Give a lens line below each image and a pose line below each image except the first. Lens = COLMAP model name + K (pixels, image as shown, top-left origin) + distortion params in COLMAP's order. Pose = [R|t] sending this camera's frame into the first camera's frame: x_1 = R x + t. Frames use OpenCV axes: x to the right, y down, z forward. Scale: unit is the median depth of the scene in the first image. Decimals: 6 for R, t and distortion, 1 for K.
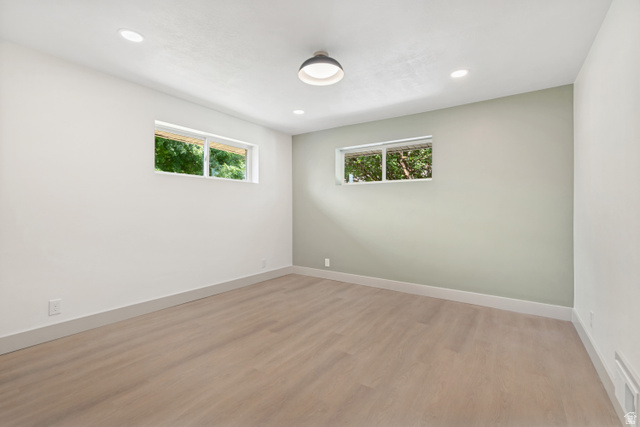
lens RADIAL K [[289.7, 0, 320.0], [0, 289.7, 213.5], [0, 0, 1]] dist [-0.000077, -0.000094]
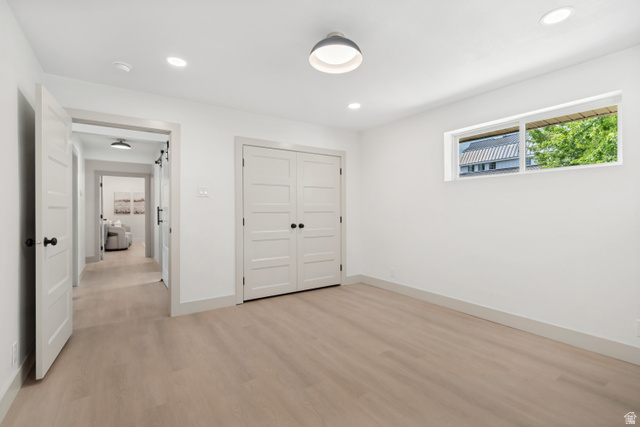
lens RADIAL K [[289.7, 0, 320.0], [0, 289.7, 213.5], [0, 0, 1]] dist [-0.000077, -0.000094]
pose [[-0.361531, 0.000432, -0.932360, 0.732088], [-0.020571, 0.999753, 0.008440, -0.017151], [0.932133, 0.022231, -0.361433, 1.123571]]
